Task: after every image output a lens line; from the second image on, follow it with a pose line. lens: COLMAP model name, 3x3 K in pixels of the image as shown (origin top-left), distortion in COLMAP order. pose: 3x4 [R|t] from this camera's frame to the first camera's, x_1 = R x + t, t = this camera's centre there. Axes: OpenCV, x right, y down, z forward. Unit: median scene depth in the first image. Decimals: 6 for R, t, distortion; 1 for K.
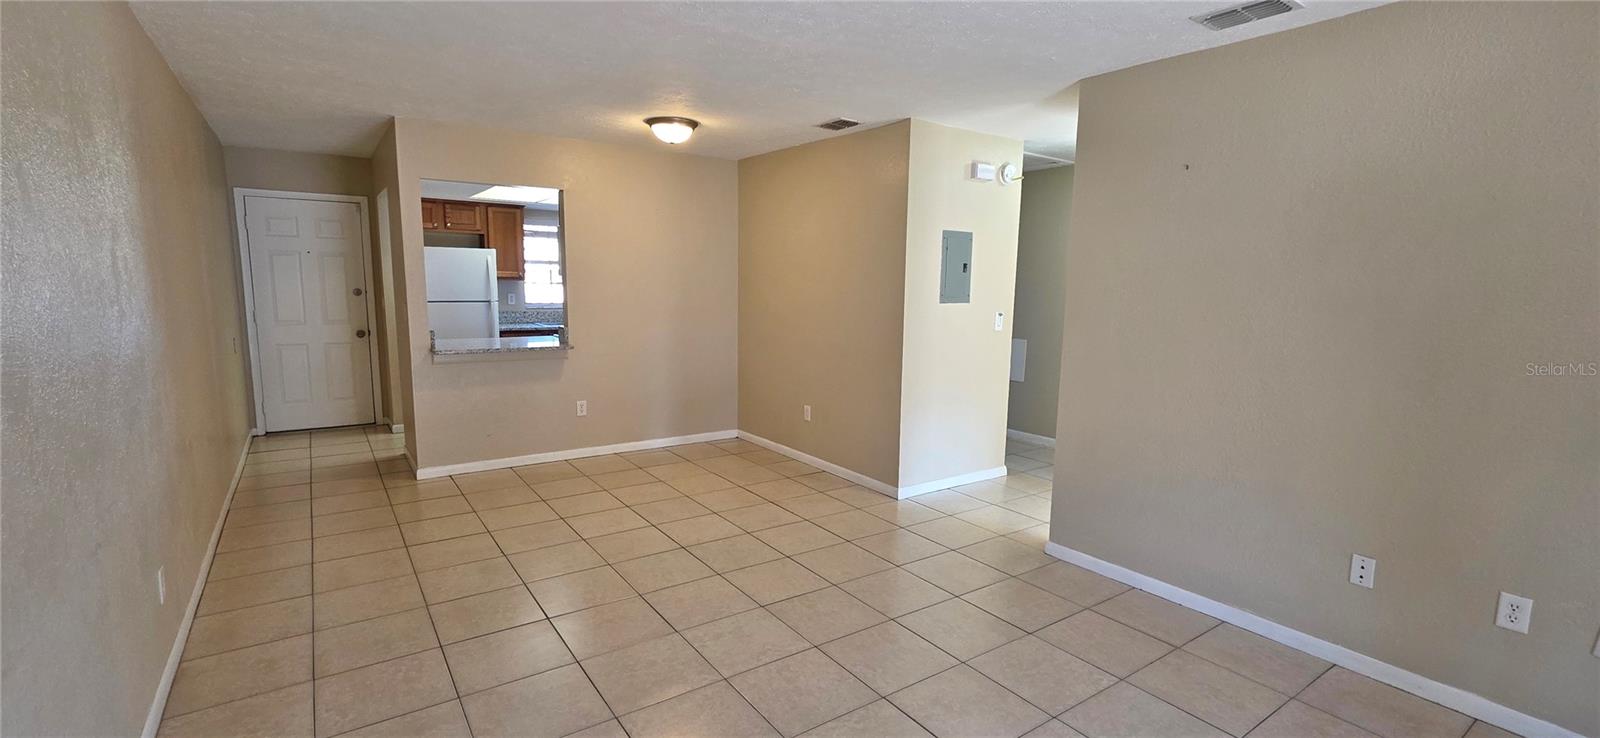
lens RADIAL K [[696.6, 0, 810.4], [0, 696.6, 382.7], [0, 0, 1]] dist [0.002096, 0.000065]
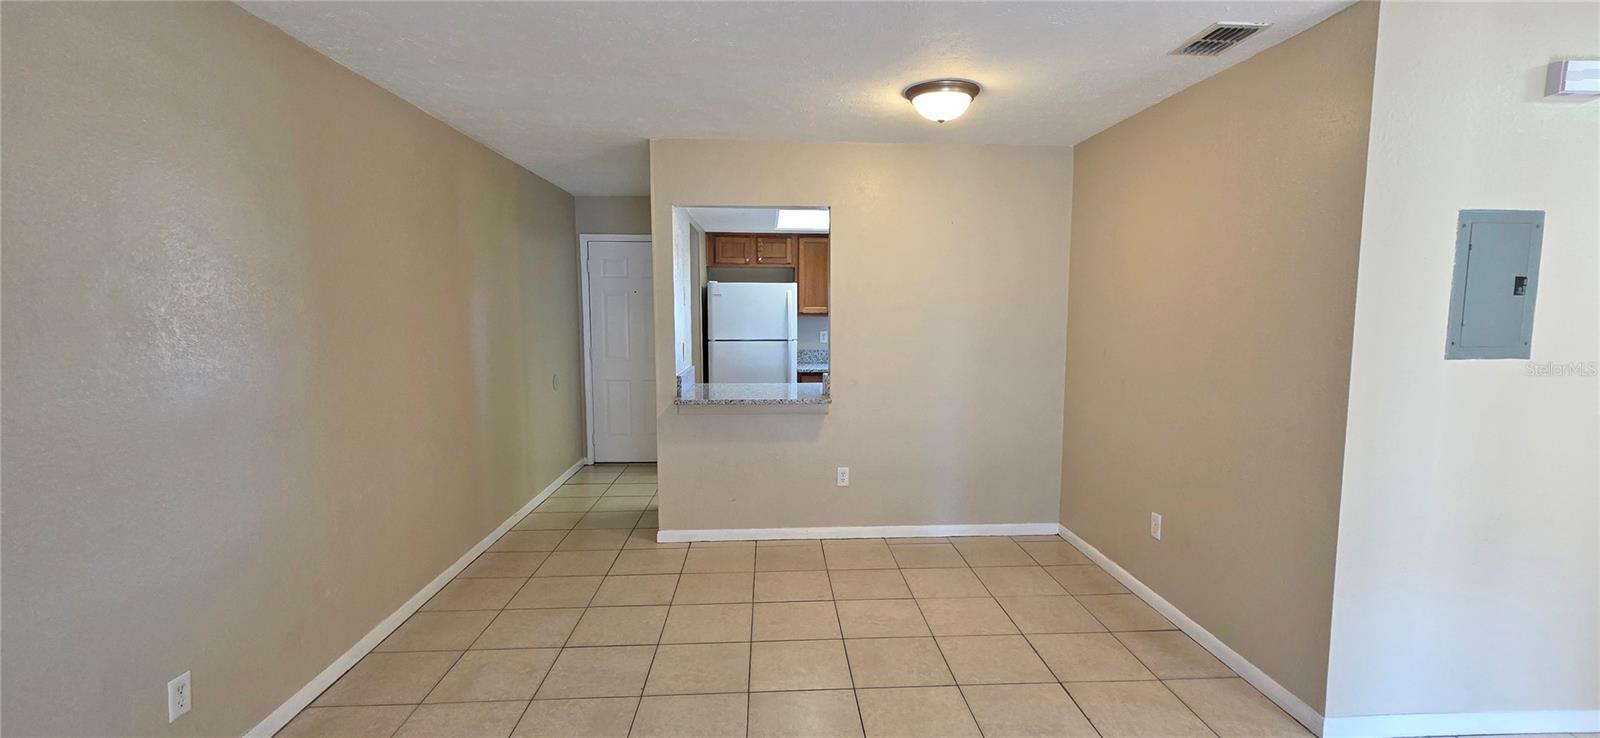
lens RADIAL K [[696.6, 0, 810.4], [0, 696.6, 382.7], [0, 0, 1]] dist [0.002096, 0.000065]
pose [[0.850261, 0.041139, -0.524751, 0.059799], [-0.064723, 0.997547, -0.026667, -0.052061], [0.522367, 0.056637, 0.850838, 0.327046]]
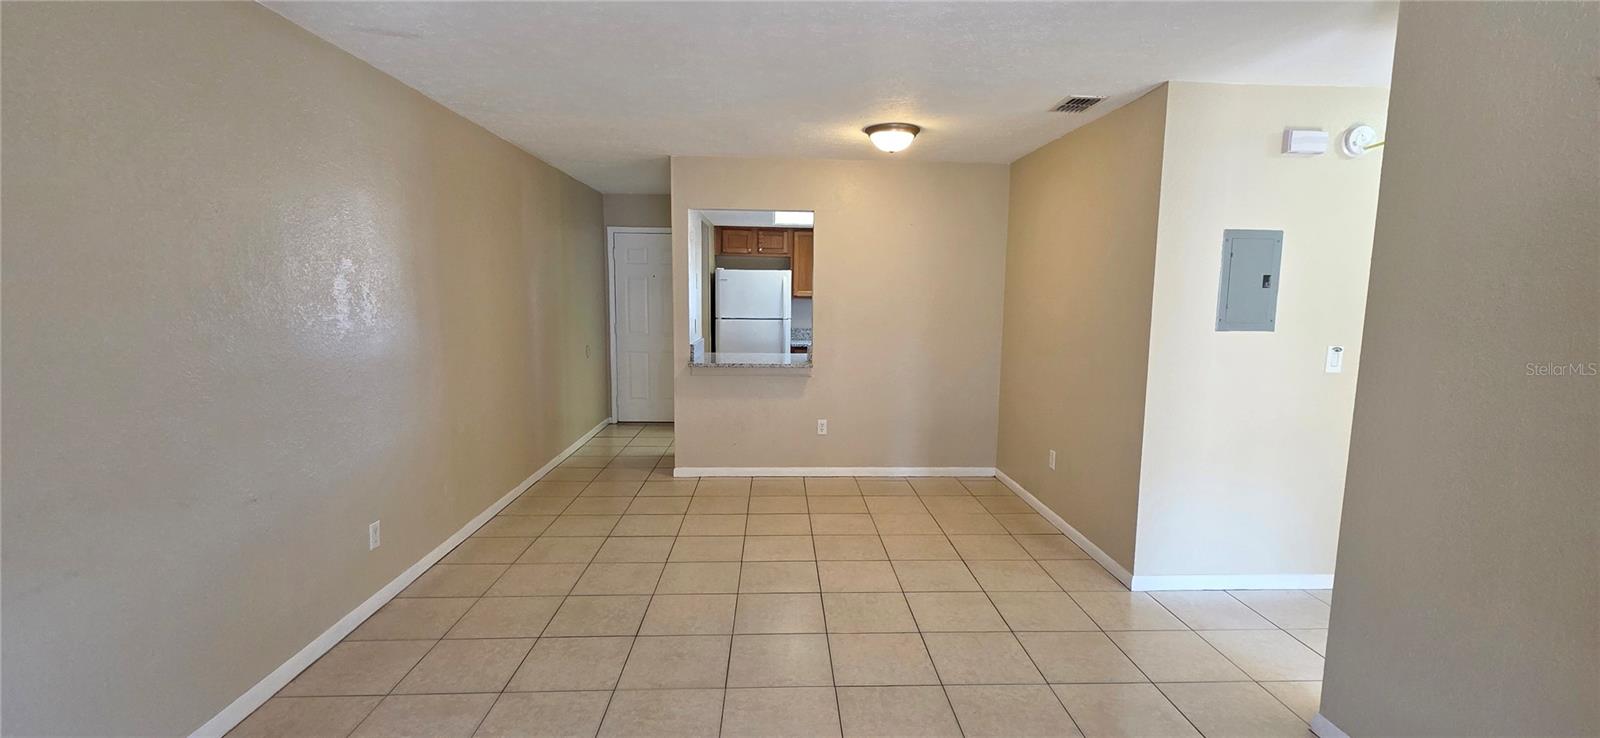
lens RADIAL K [[696.6, 0, 810.4], [0, 696.6, 382.7], [0, 0, 1]] dist [0.002096, 0.000065]
pose [[0.844493, 0.063349, -0.531807, 0.203497], [-0.077702, 0.996966, -0.004629, -0.023144], [0.529900, 0.045231, 0.846853, 0.158668]]
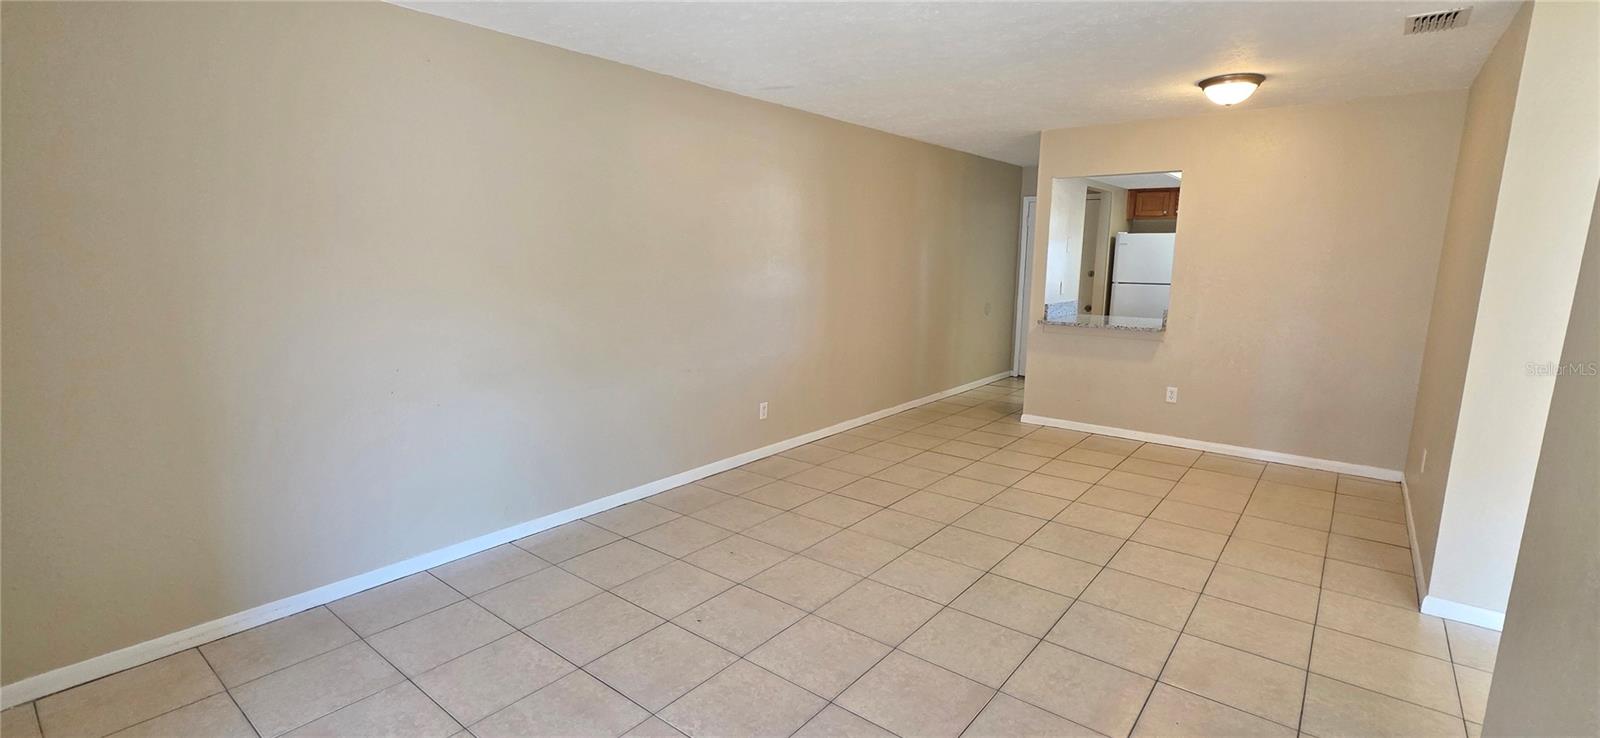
lens RADIAL K [[696.6, 0, 810.4], [0, 696.6, 382.7], [0, 0, 1]] dist [0.002096, 0.000065]
pose [[0.283592, 0.161832, -0.945191, 0.493450], [-0.146427, 0.981406, 0.124099, -0.029822], [0.947700, 0.103208, 0.302016, 0.250072]]
